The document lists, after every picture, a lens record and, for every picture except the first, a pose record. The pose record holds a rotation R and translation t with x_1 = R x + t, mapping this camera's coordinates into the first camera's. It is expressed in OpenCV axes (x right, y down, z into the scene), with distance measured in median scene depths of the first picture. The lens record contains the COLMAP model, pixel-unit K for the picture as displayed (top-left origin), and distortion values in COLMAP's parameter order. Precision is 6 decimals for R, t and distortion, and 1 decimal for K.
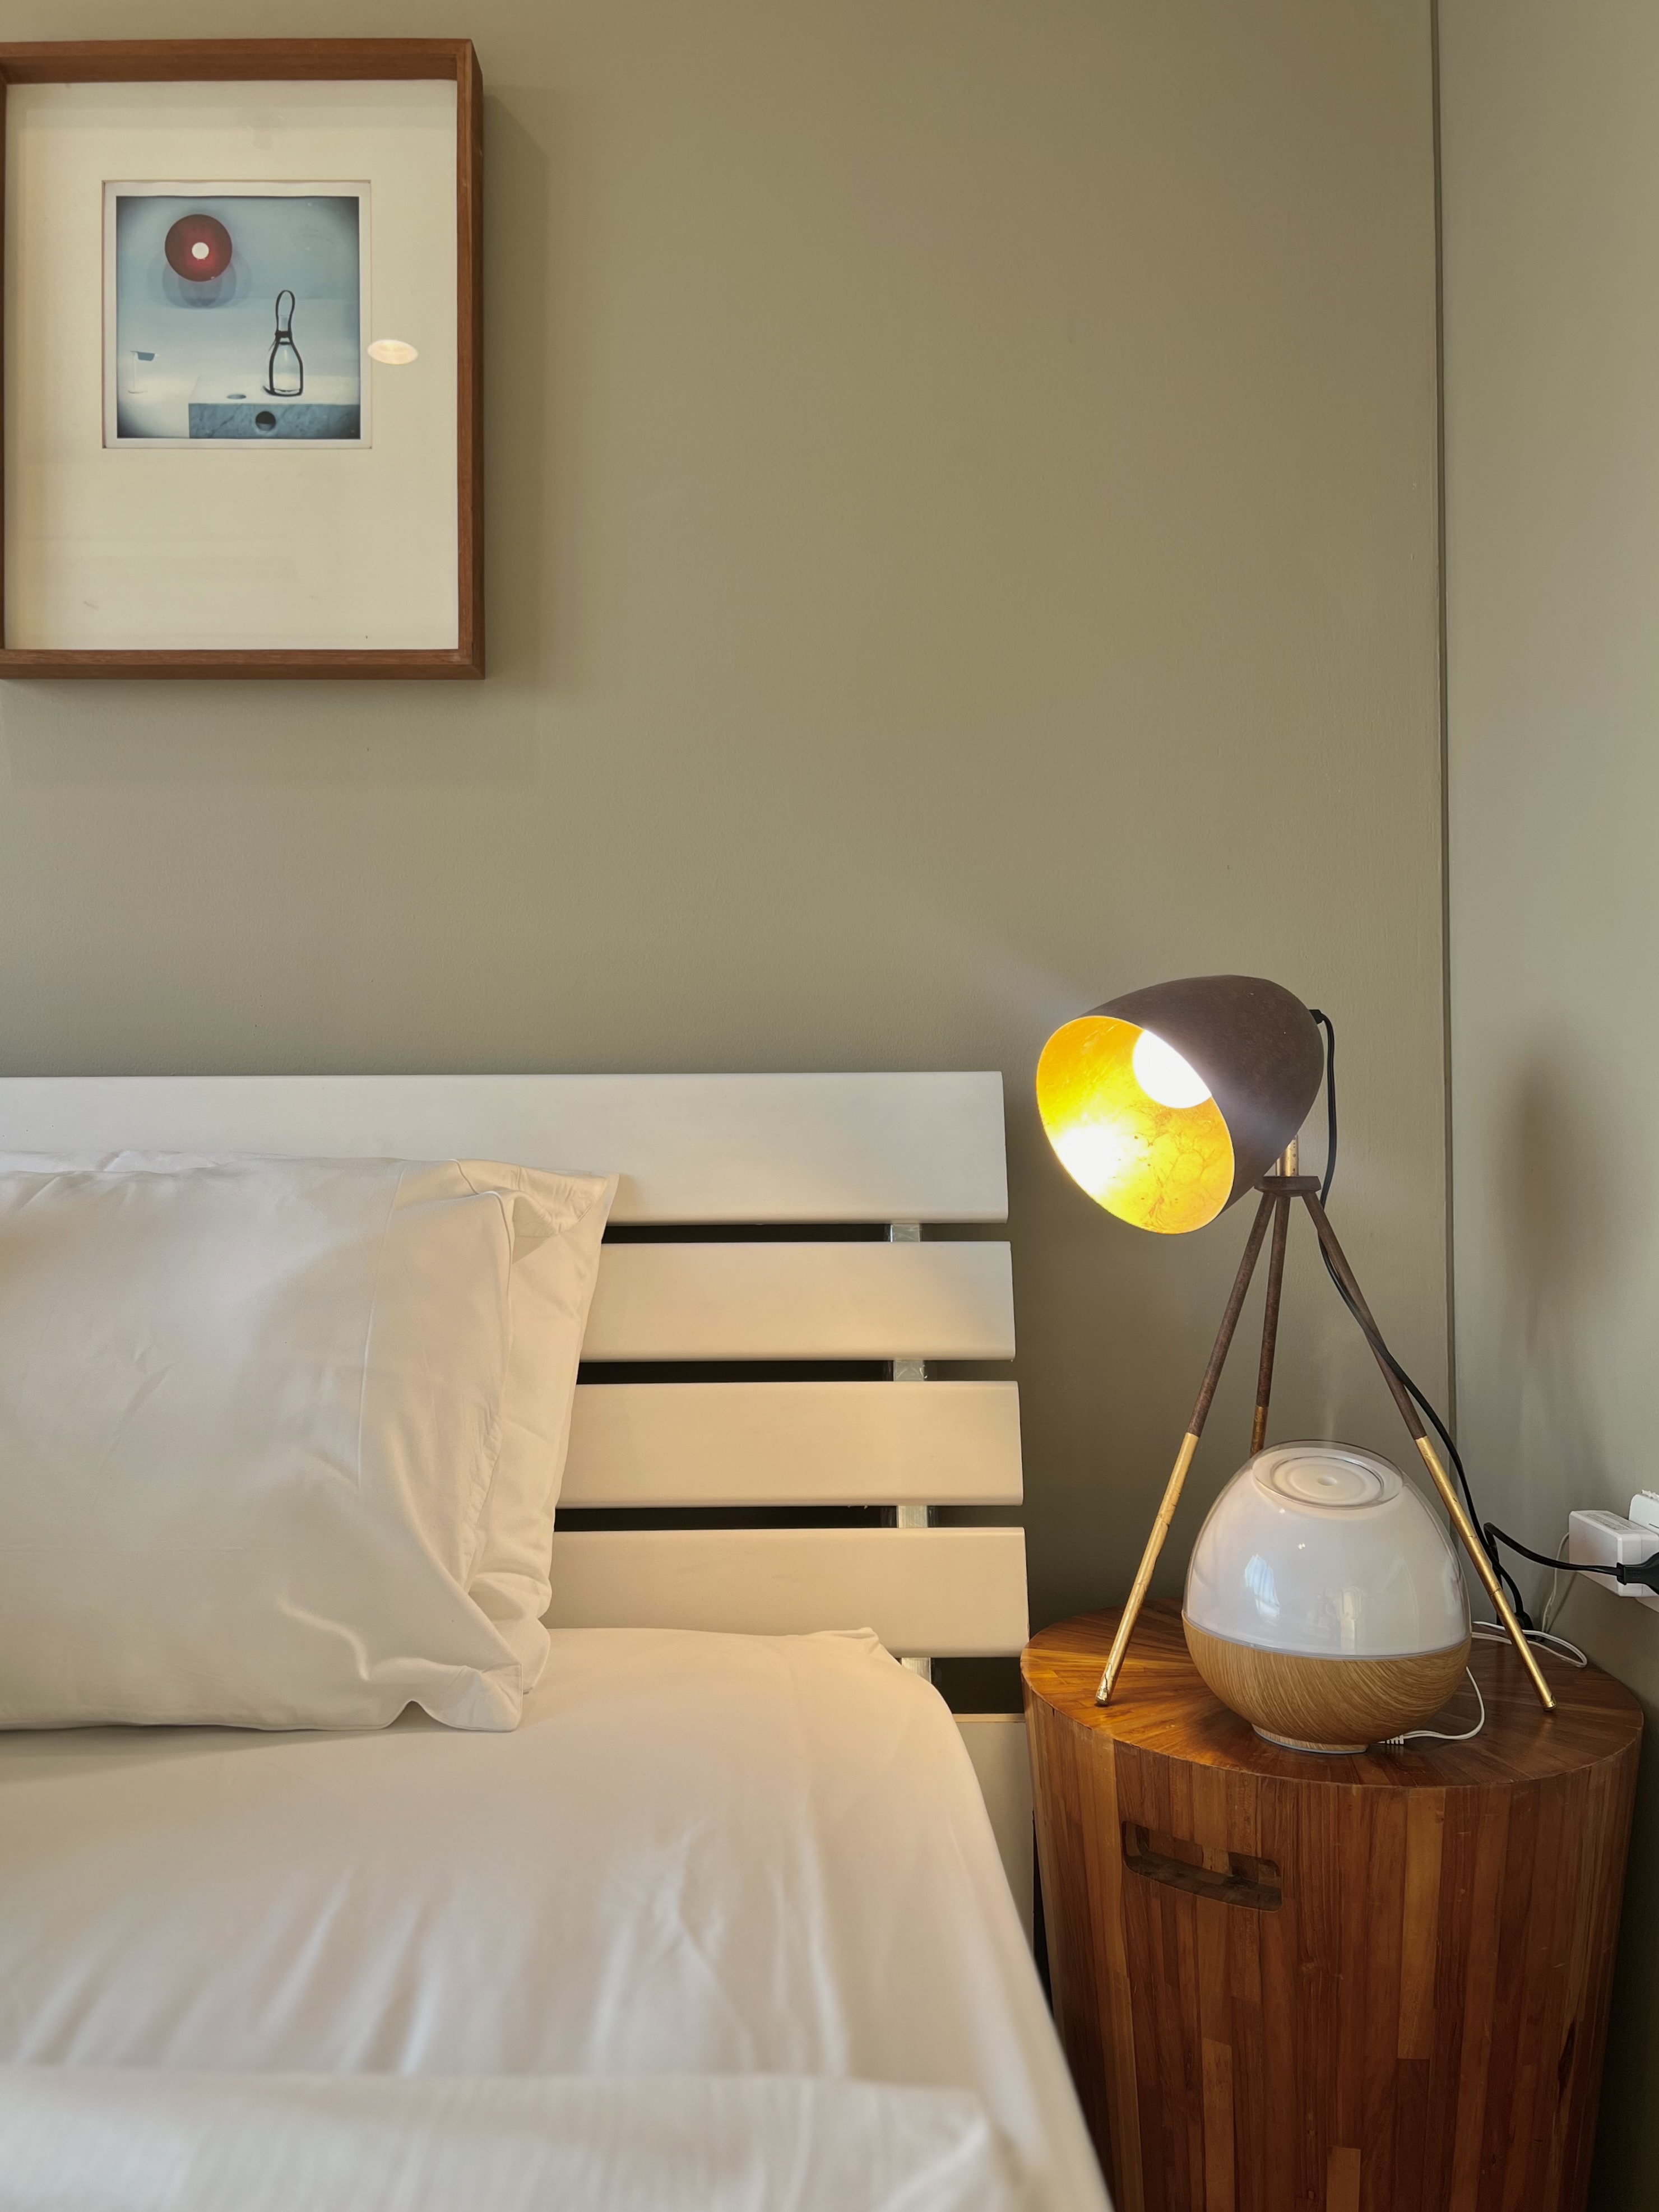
lens RADIAL K [[1685.6, 0, 839.5], [0, 1685.6, 1117.1], [0, 0, 1]] dist [0.041729, -0.057665]
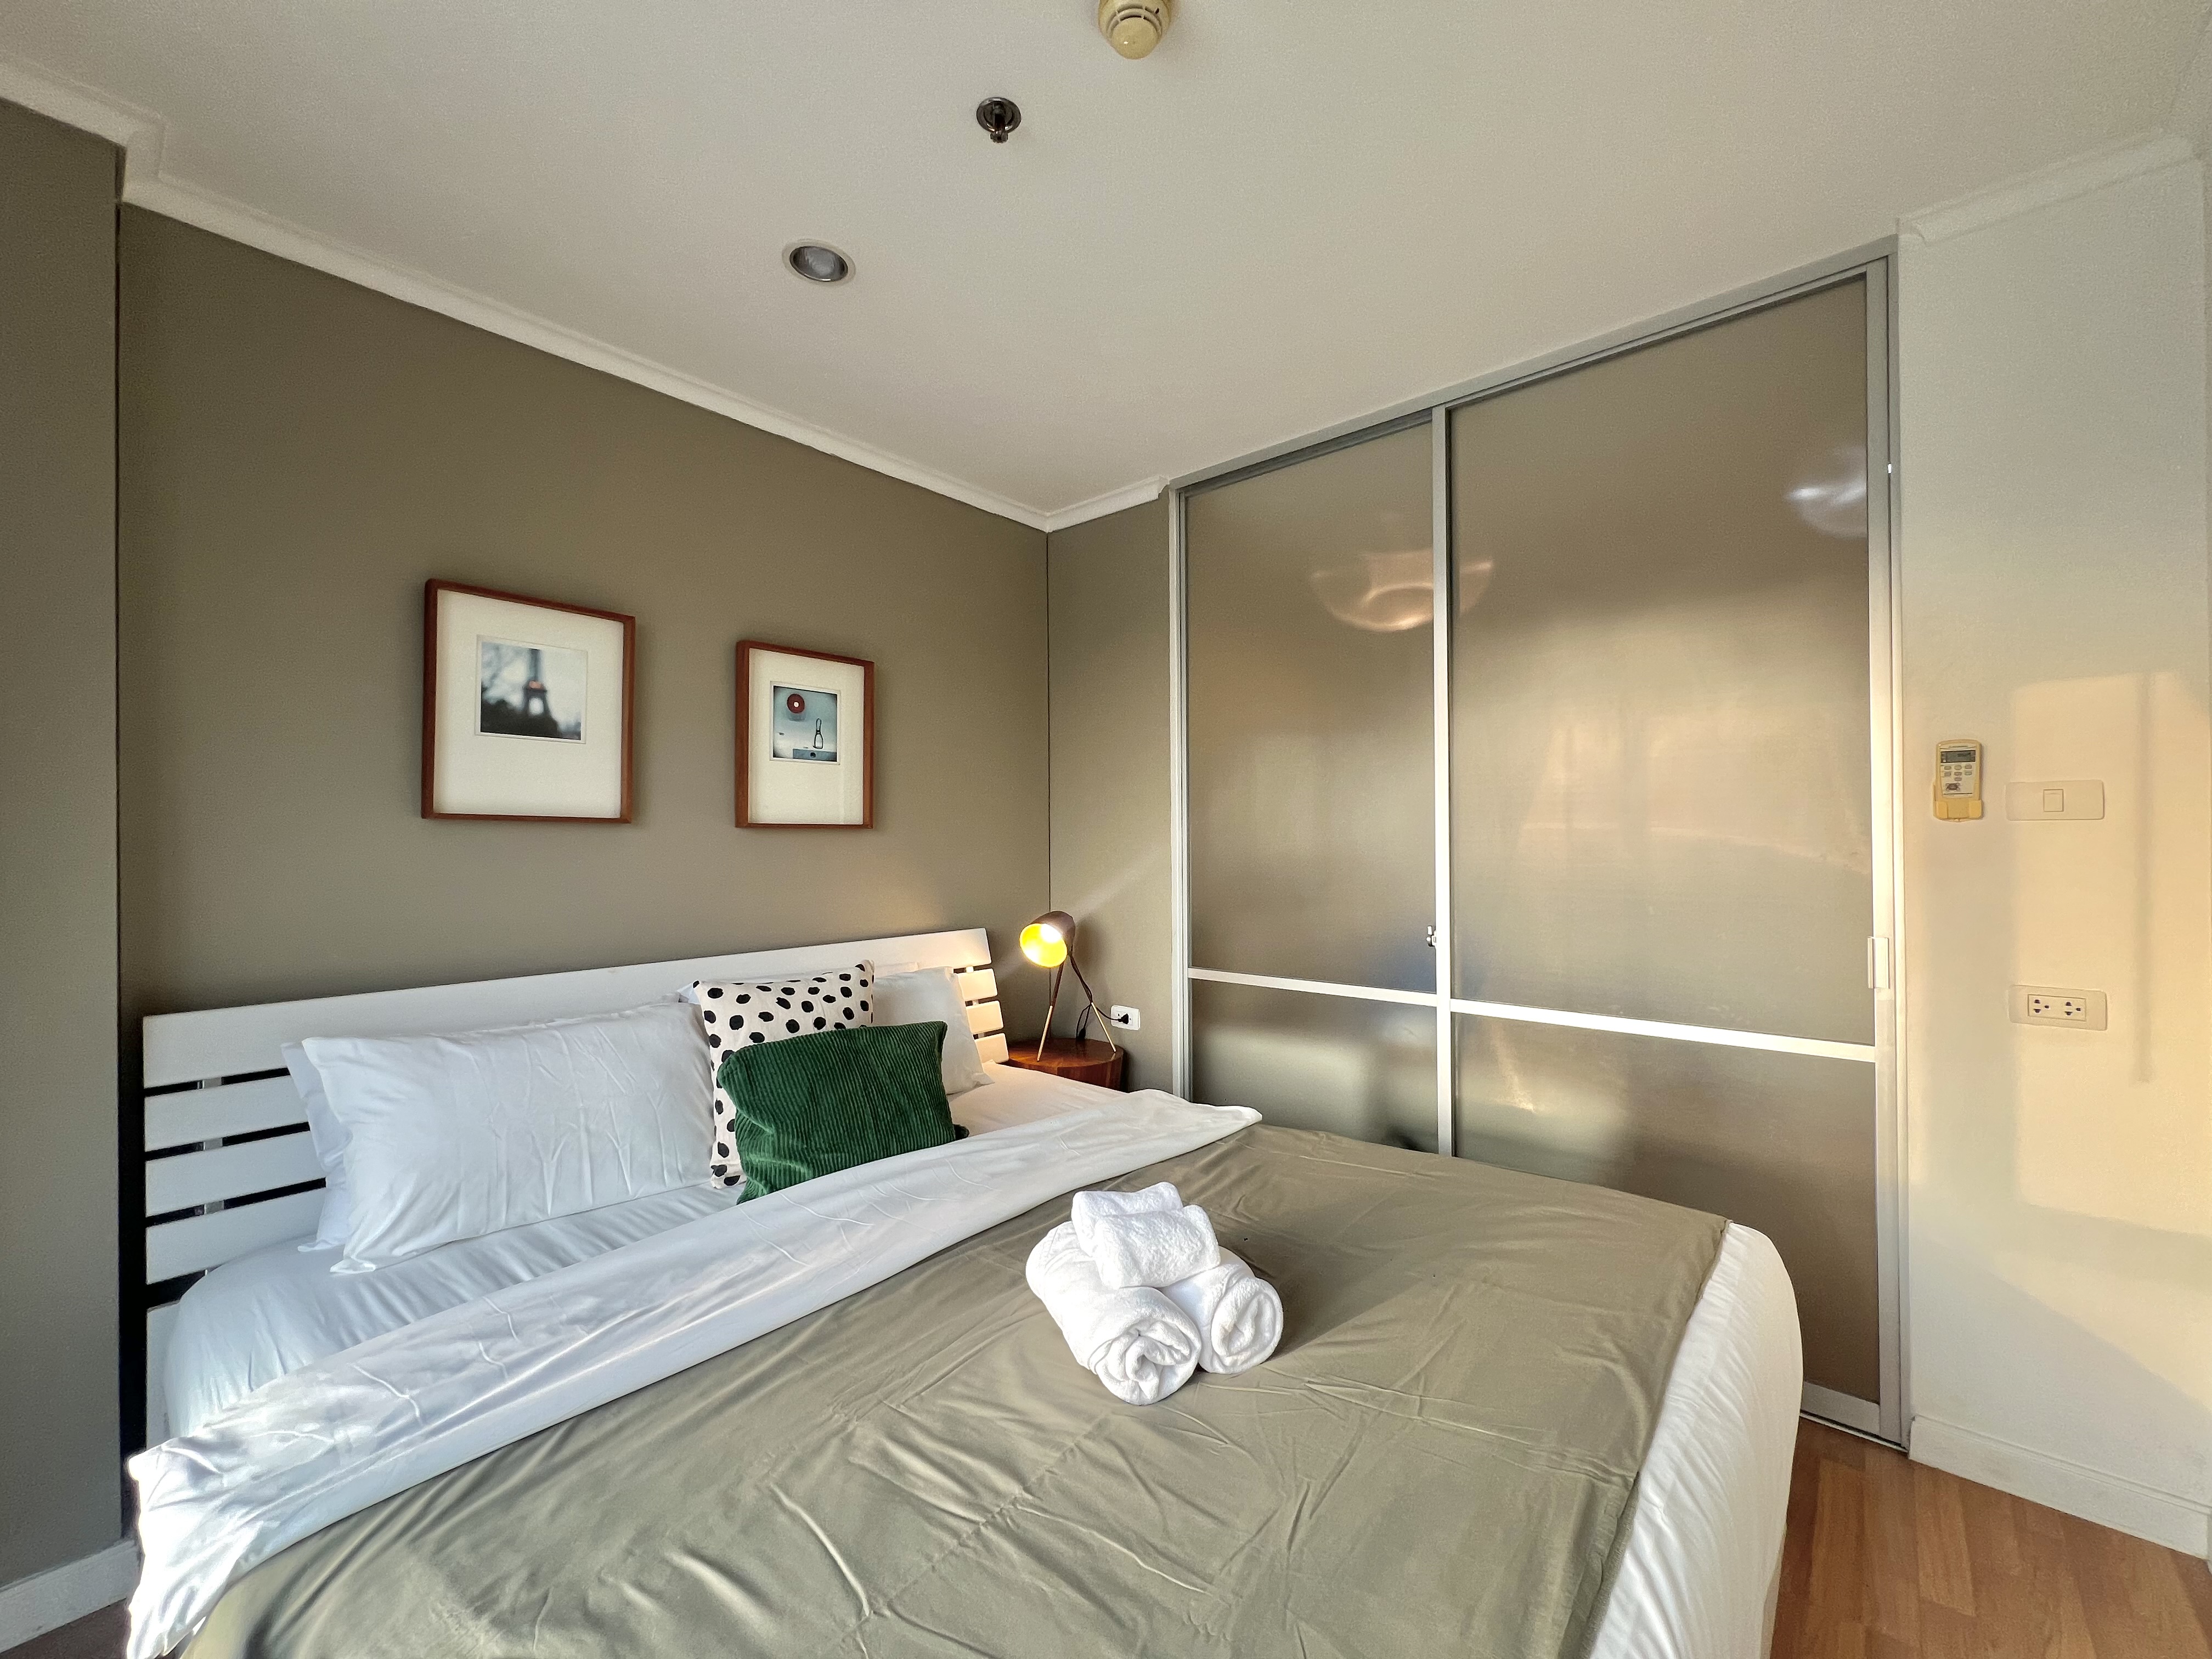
lens RADIAL K [[882.5, 0, 1105.7], [0, 882.5, 834.4], [0, 0, 1]] dist [-0.001905, 0.000621]
pose [[0.675360, 0.004147, 0.737476, -1.411777], [-0.013141, 0.999893, 0.006412, -0.296107], [-0.737371, -0.014022, 0.675343, -0.749179]]
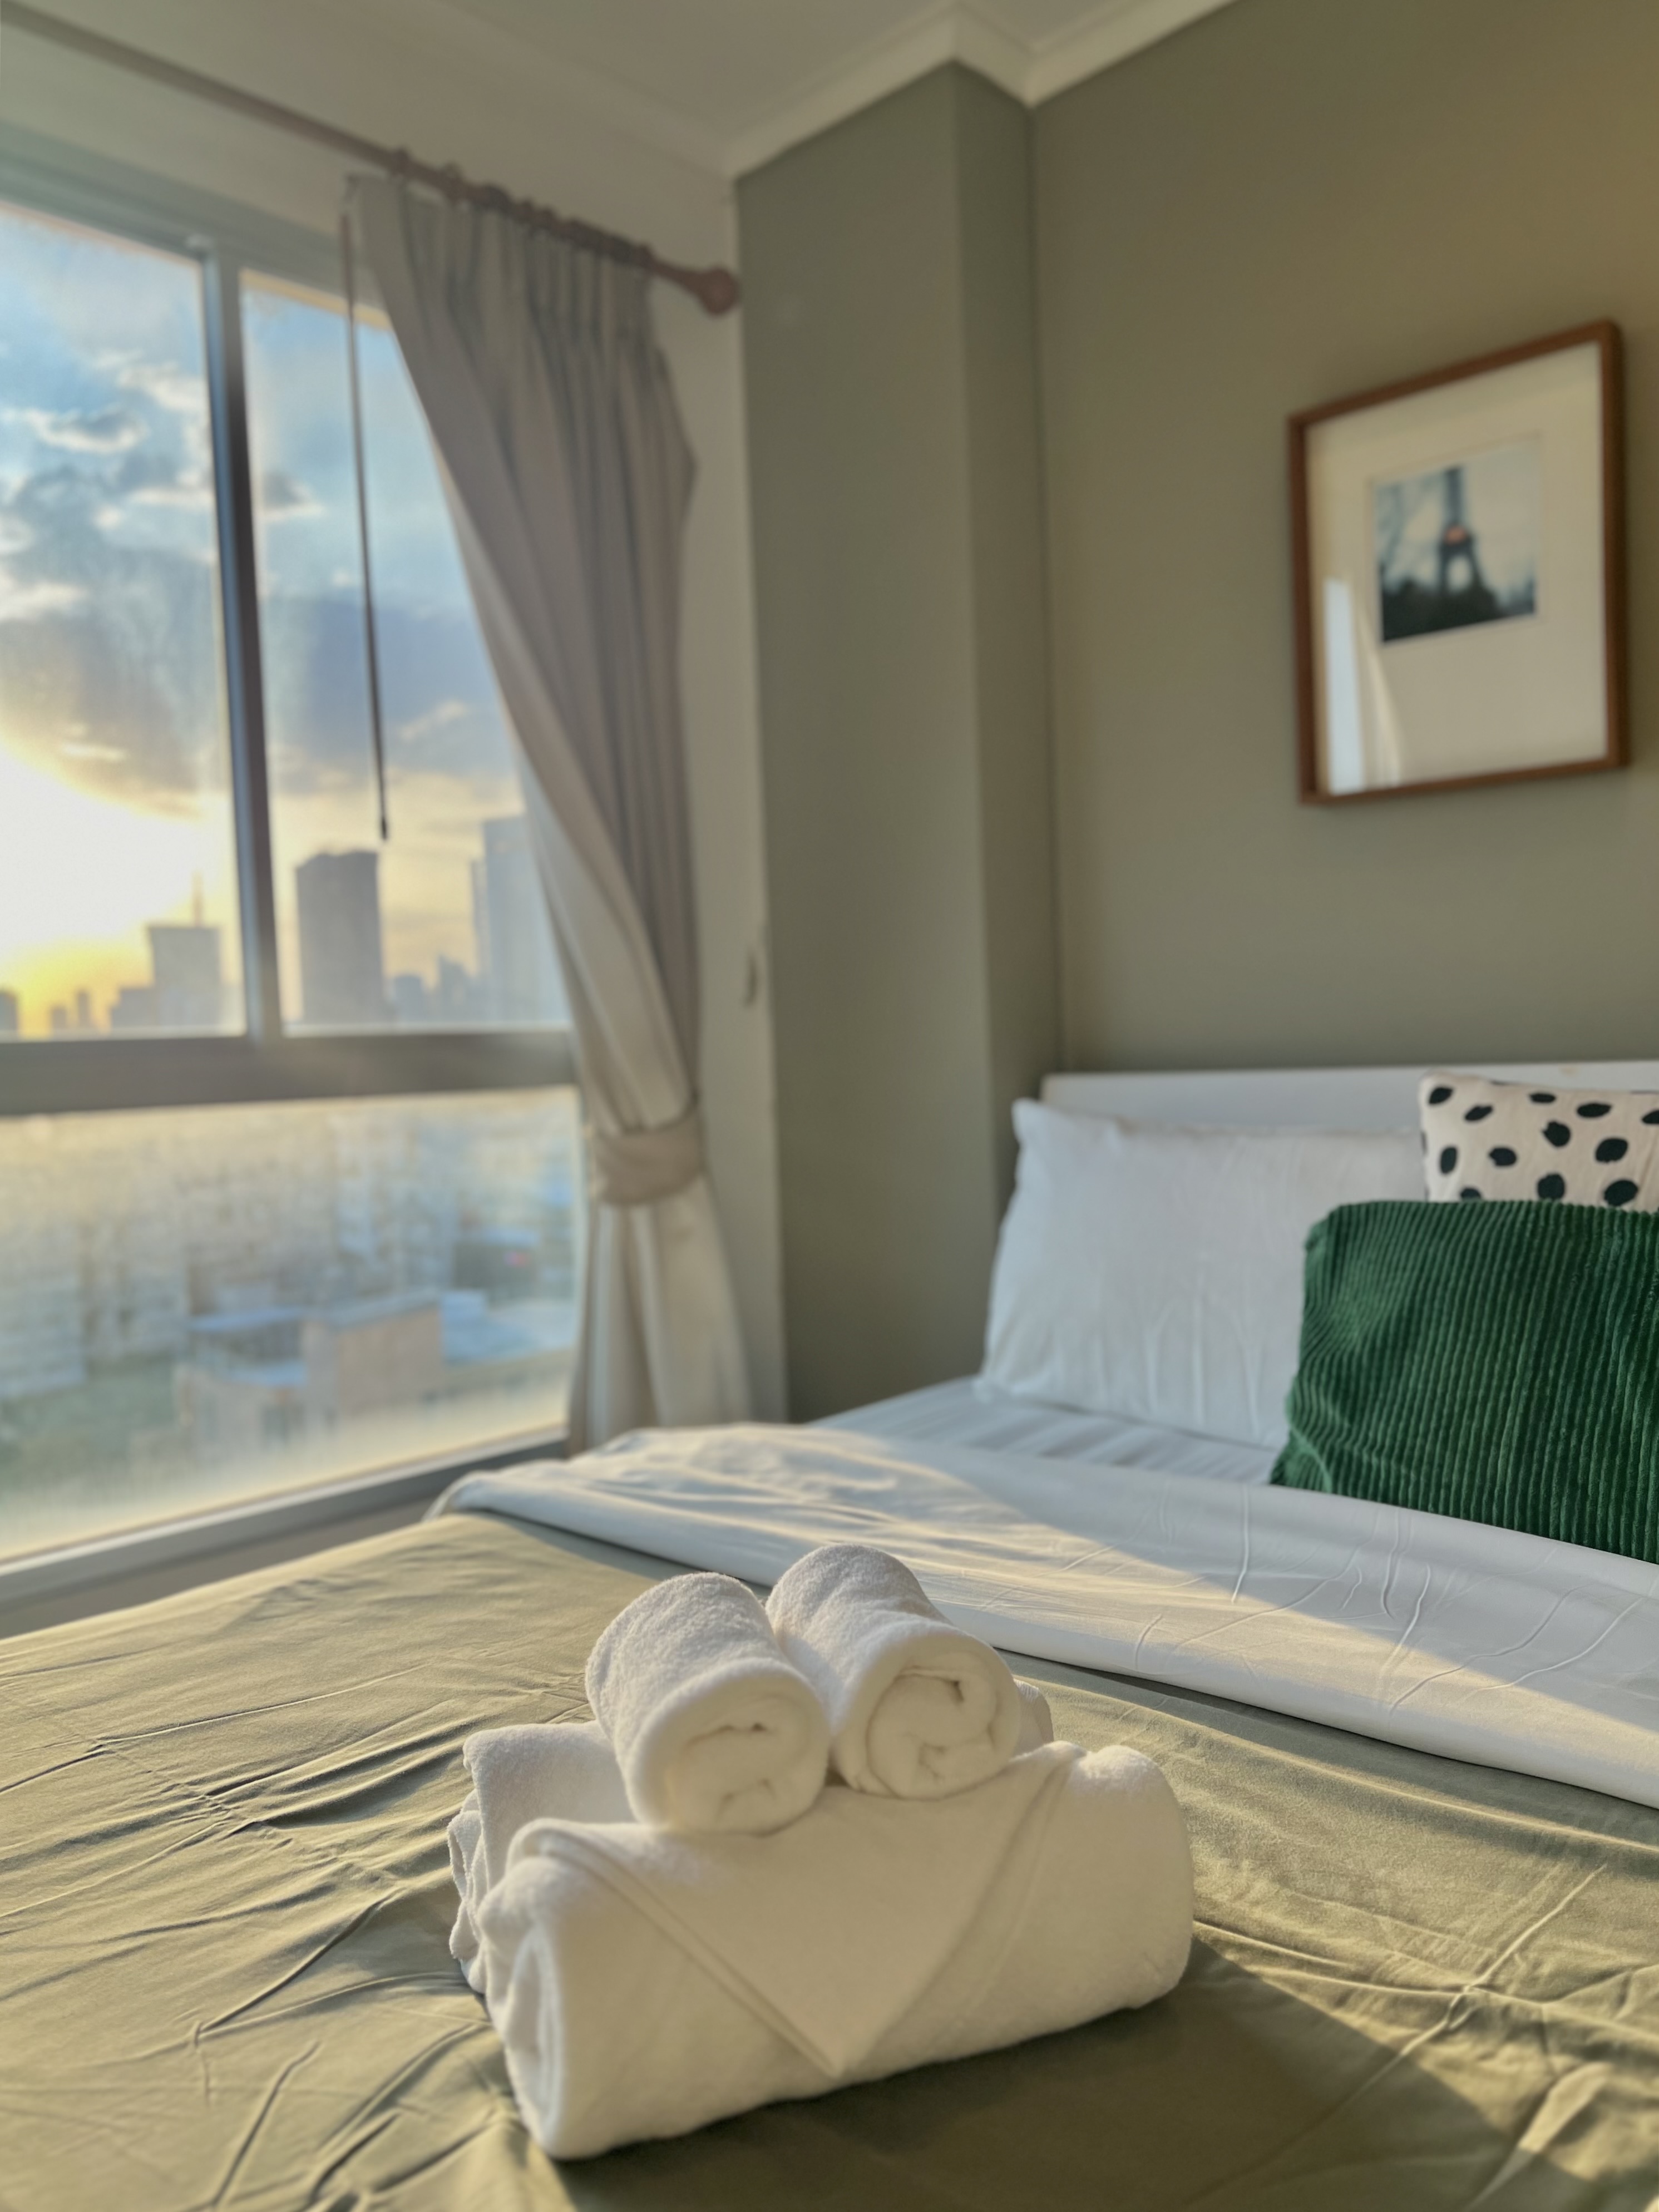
lens RADIAL K [[1685.5, 0, 839.5], [0, 1685.5, 1117.1], [0, 0, 1]] dist [0.041729, -0.057665]
pose [[0.708846, 0.001354, -0.705362, -0.185565], [0.057535, 0.996555, 0.059732, -0.106869], [0.703012, -0.082923, 0.706327, -0.553902]]
